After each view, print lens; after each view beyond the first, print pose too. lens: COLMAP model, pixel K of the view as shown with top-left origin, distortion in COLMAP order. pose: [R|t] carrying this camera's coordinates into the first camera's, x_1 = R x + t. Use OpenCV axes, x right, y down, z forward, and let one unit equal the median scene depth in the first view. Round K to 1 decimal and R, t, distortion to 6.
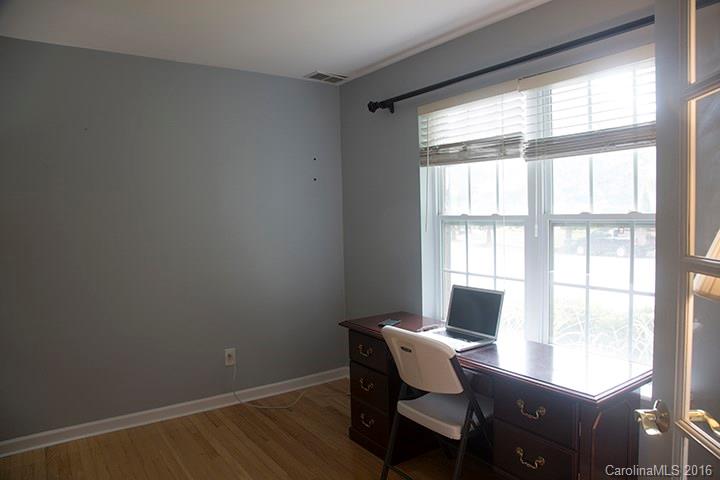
lens RADIAL K [[492.7, 0, 360.0], [0, 492.7, 240.0], [0, 0, 1]] dist [-0.115367, 0.065274]
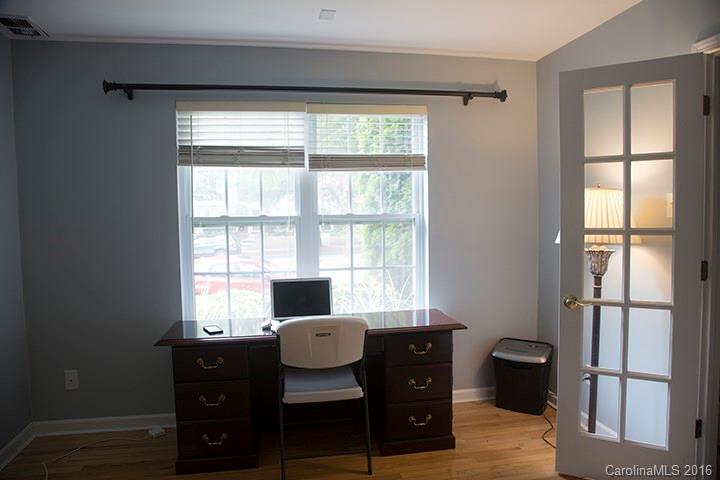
lens RADIAL K [[492.7, 0, 360.0], [0, 492.7, 240.0], [0, 0, 1]] dist [-0.115367, 0.065274]
pose [[0.421342, -0.035951, 0.906189, -0.635818], [0.050014, 0.998614, 0.016364, -0.004073], [-0.905522, 0.038427, 0.422557, 0.325436]]
